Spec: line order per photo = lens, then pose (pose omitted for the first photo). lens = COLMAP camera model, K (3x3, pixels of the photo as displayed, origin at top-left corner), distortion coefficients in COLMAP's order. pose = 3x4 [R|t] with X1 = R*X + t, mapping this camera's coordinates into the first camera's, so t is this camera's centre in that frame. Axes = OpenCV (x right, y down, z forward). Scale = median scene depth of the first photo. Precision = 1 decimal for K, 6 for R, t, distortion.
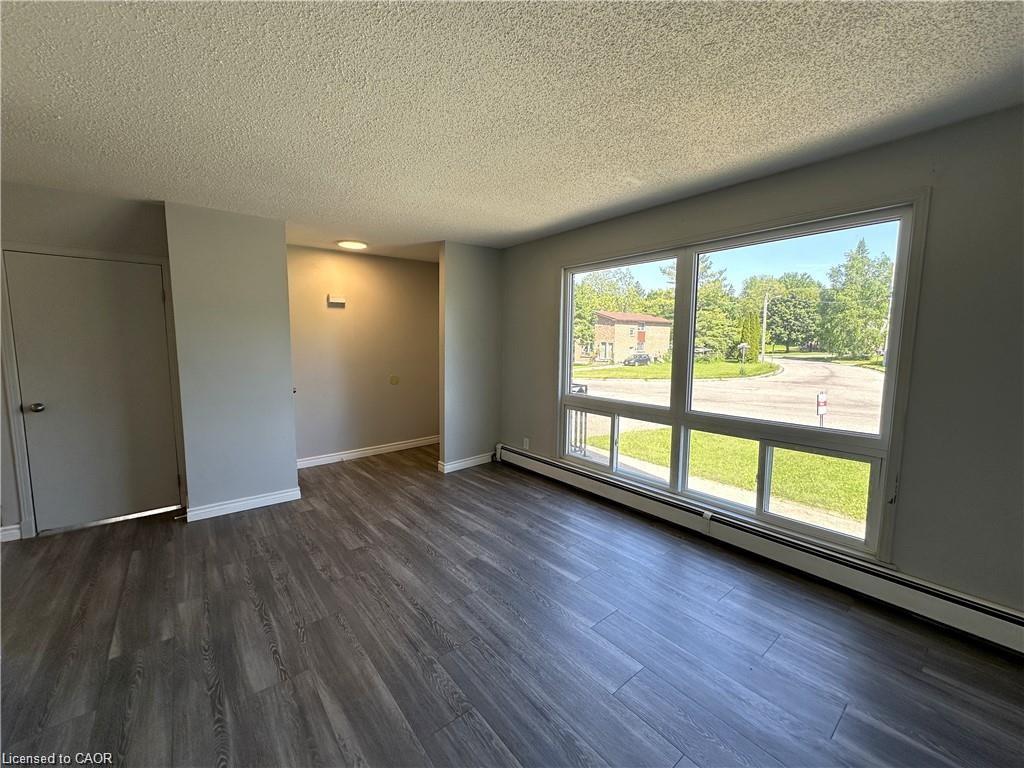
lens RADIAL K [[406.3, 0, 514.5], [0, 406.3, 384.7], [0, 0, 1]] dist [0.001551, 0.000144]
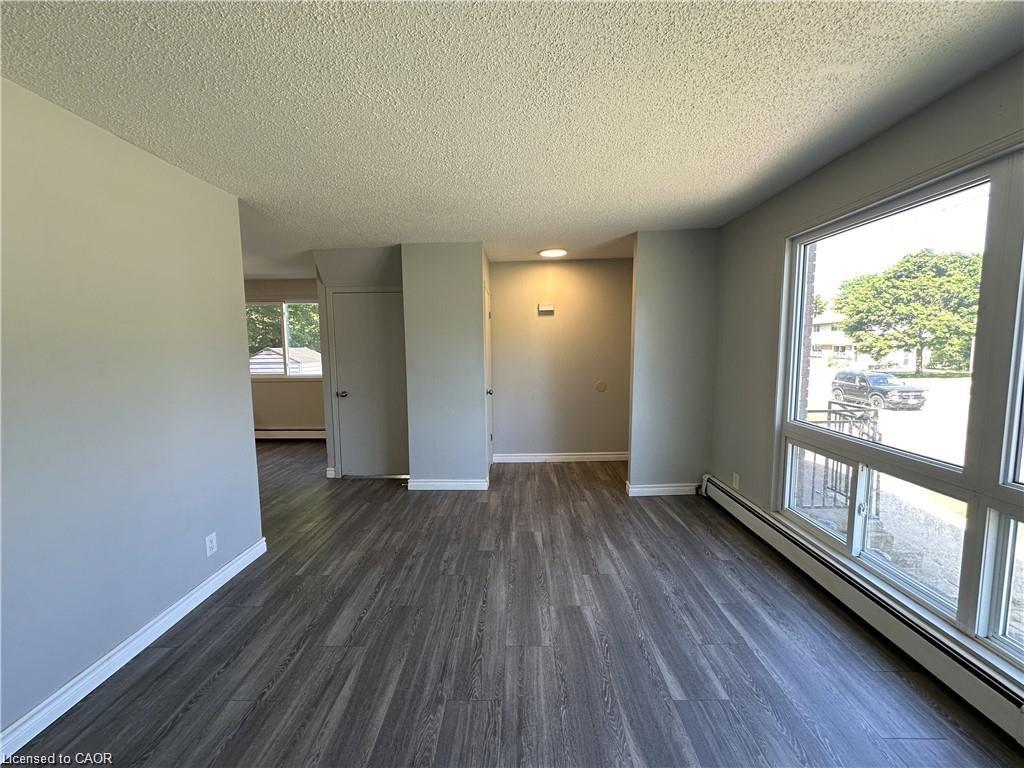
lens RADIAL K [[409.1, 0, 513.5], [0, 409.1, 382.2], [0, 0, 1]] dist [-0.001064, -0.000133]
pose [[0.763154, 0.043876, -0.644725, 0.258992], [-0.053781, 0.998543, 0.004295, -0.024329], [0.643975, 0.031397, 0.764402, 0.204883]]
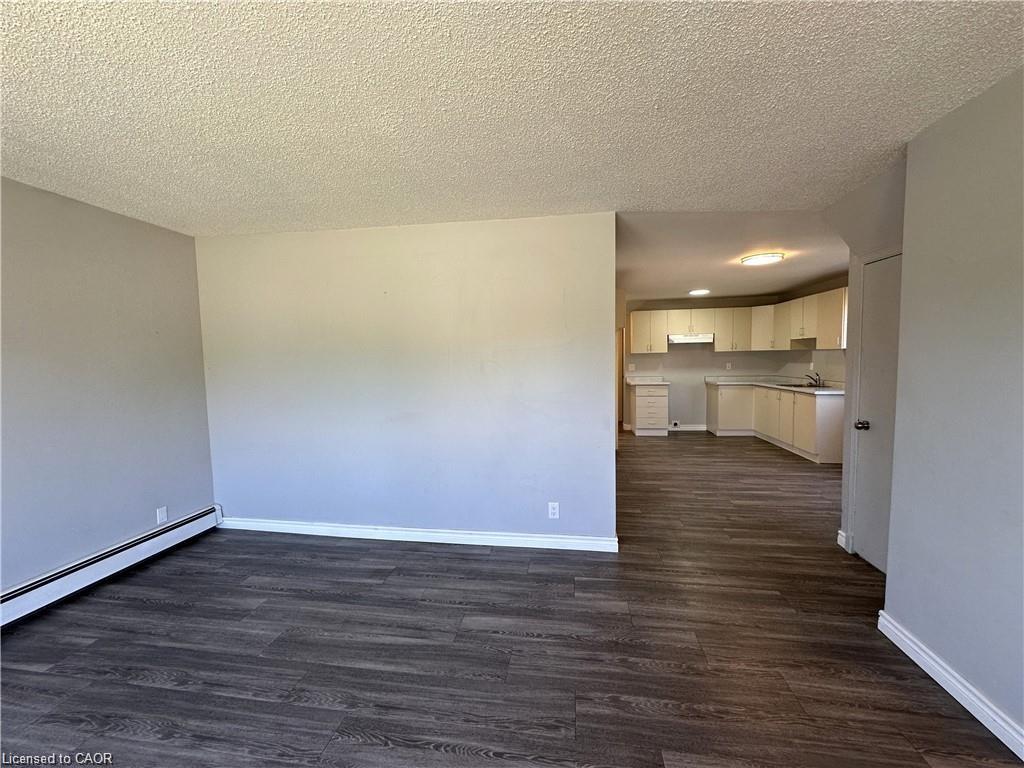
lens RADIAL K [[409.1, 0, 513.5], [0, 409.1, 382.2], [0, 0, 1]] dist [-0.001064, -0.000133]
pose [[-0.738431, 0.049528, -0.672508, 0.061232], [-0.062144, 0.988057, 0.141003, -0.110278], [0.671460, 0.145913, -0.726533, 0.979368]]
